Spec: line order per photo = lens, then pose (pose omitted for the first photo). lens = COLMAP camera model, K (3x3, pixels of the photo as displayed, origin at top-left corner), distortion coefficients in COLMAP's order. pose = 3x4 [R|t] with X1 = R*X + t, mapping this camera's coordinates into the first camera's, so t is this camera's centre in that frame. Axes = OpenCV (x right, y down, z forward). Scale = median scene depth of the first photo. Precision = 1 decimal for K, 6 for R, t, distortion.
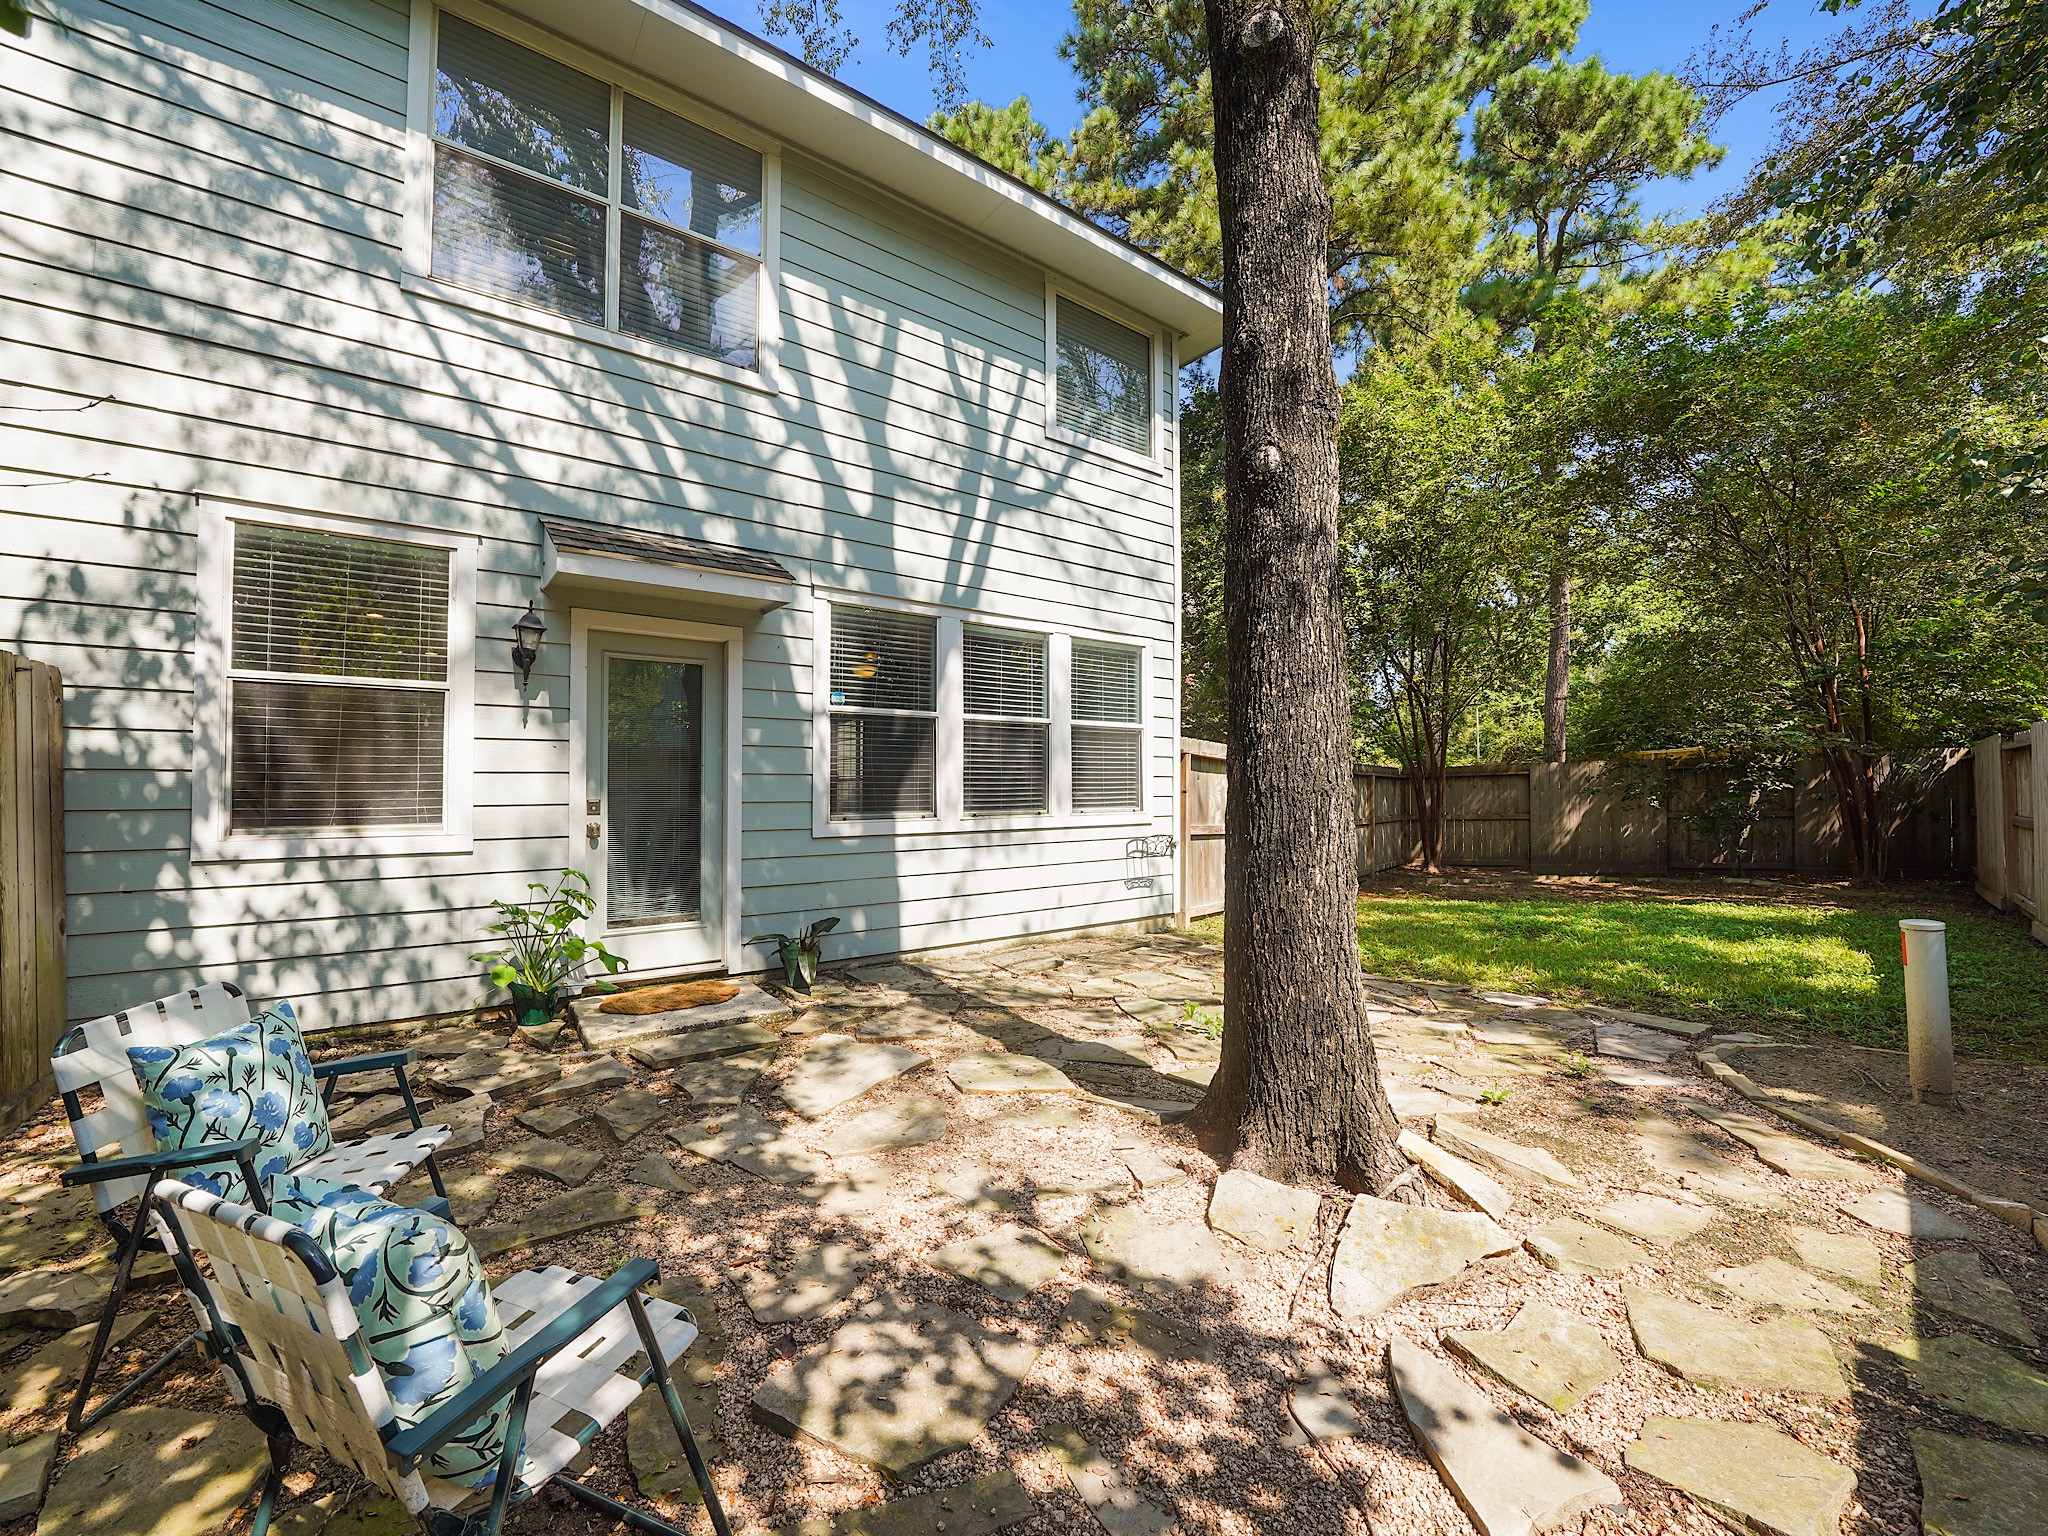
lens RADIAL K [[792.7, 0, 1023.6], [0, 792.7, 768.6], [0, 0, 1]] dist [0.000952, 0.000052]
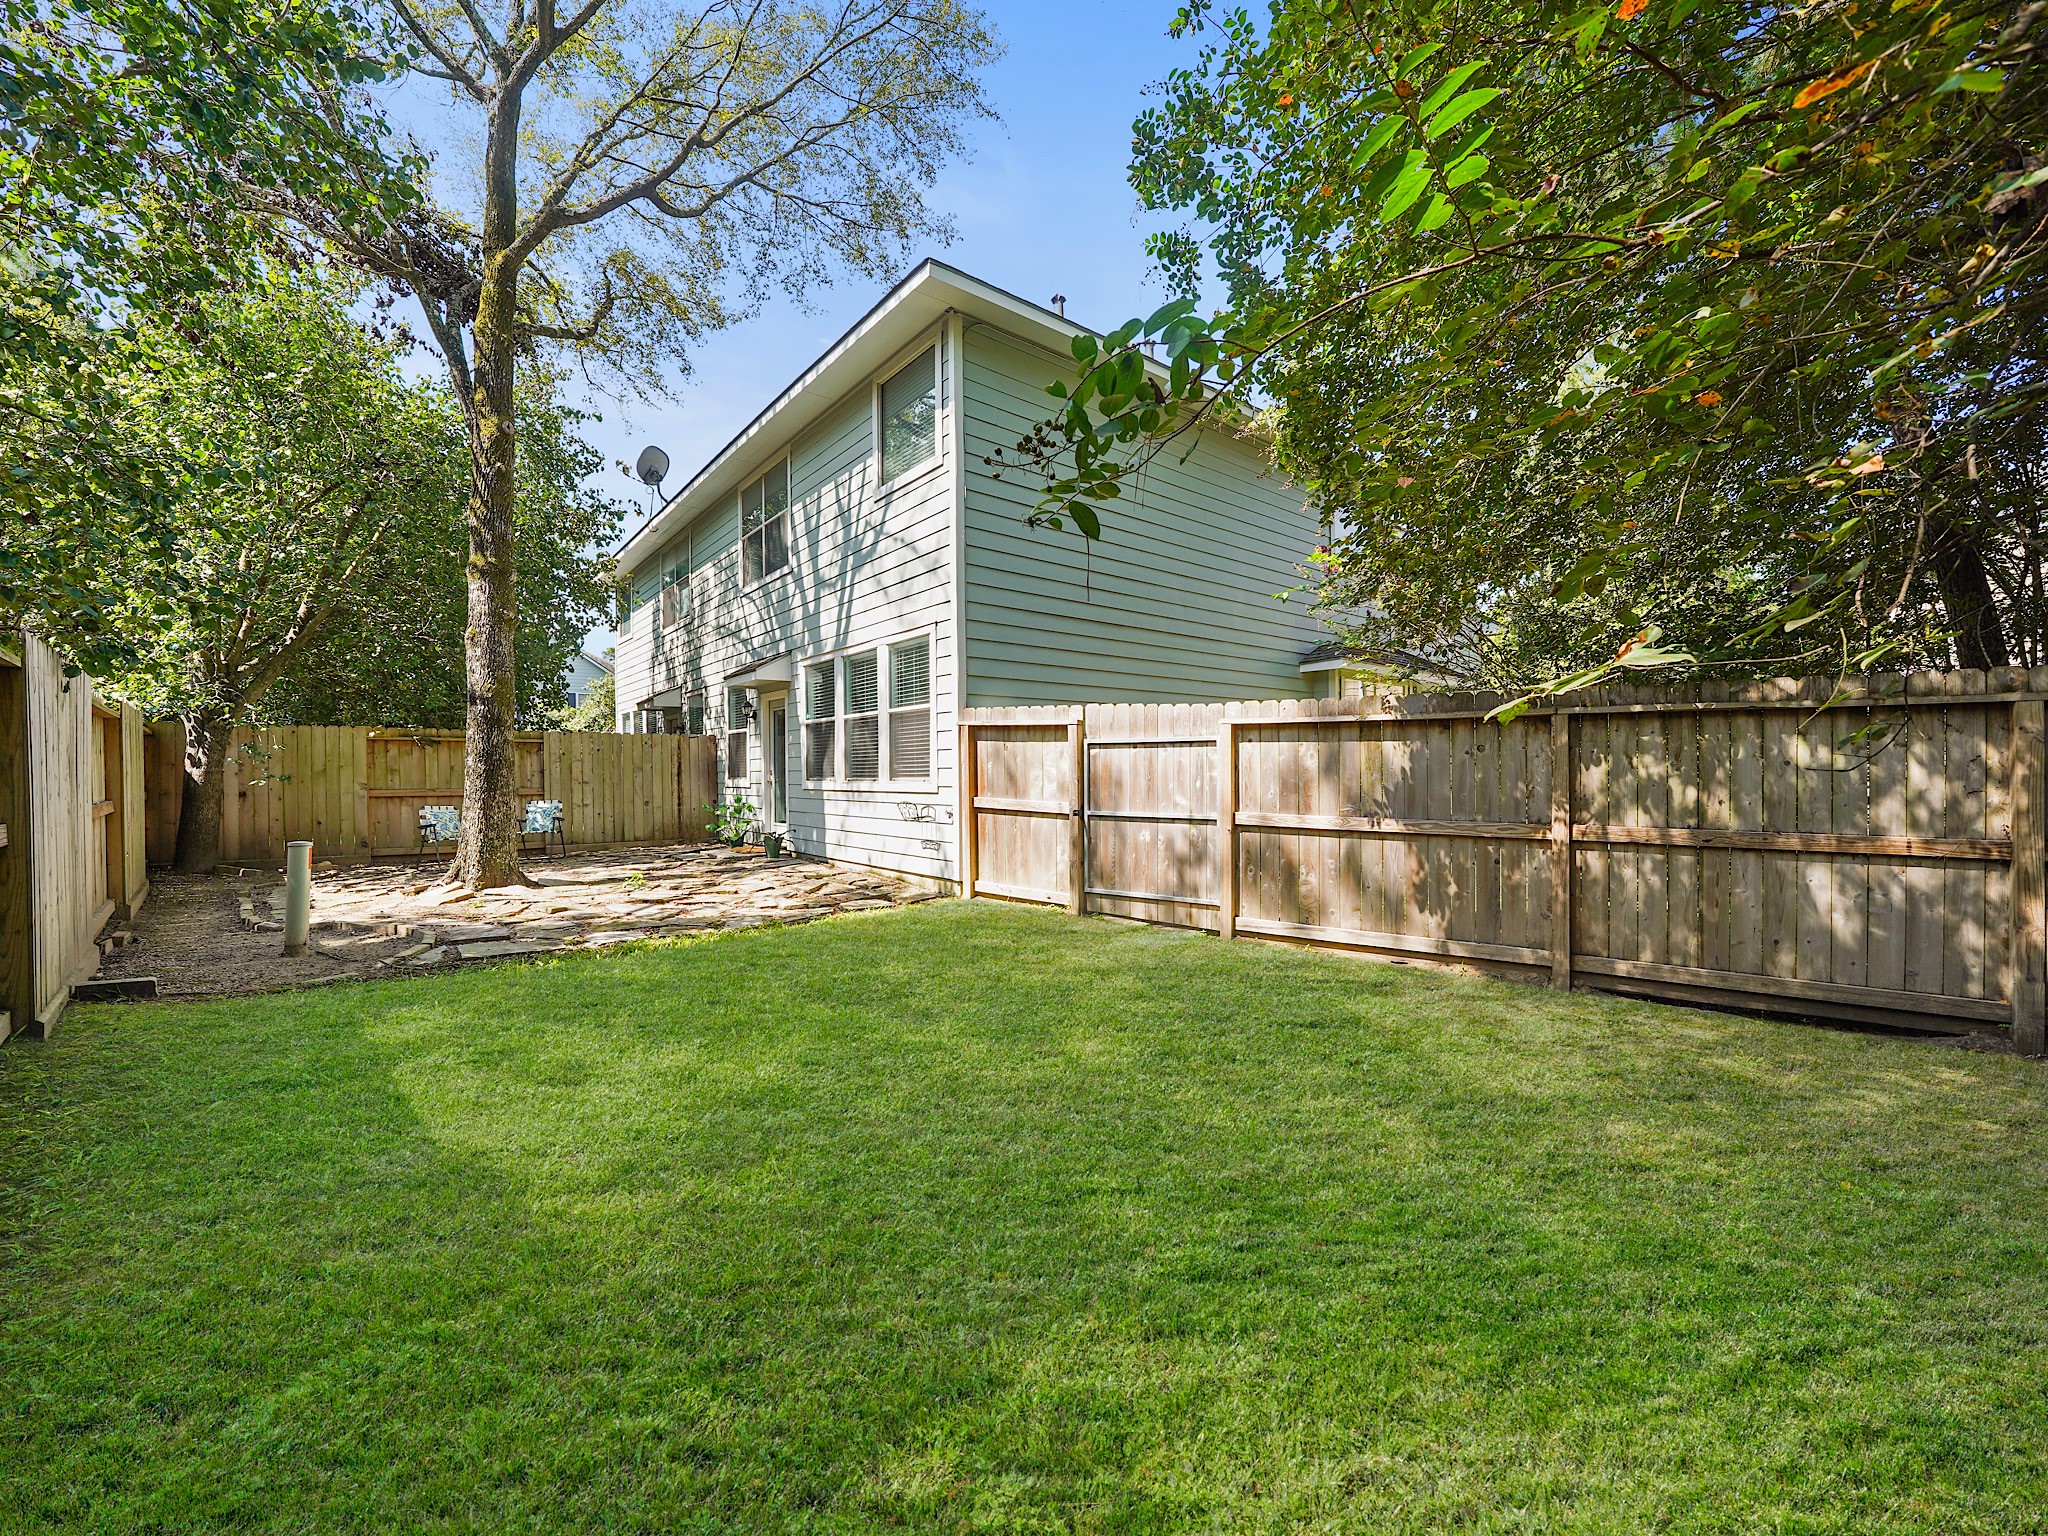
lens RADIAL K [[792.7, 0, 1023.3], [0, 792.7, 774.4], [0, 0, 1]] dist [0.000952, 0.000052]
pose [[0.049294, 0.007269, -0.998758, 1.413848], [0.031774, 0.999456, 0.008842, 0.041677], [0.998279, -0.032171, 0.049036, 1.191758]]
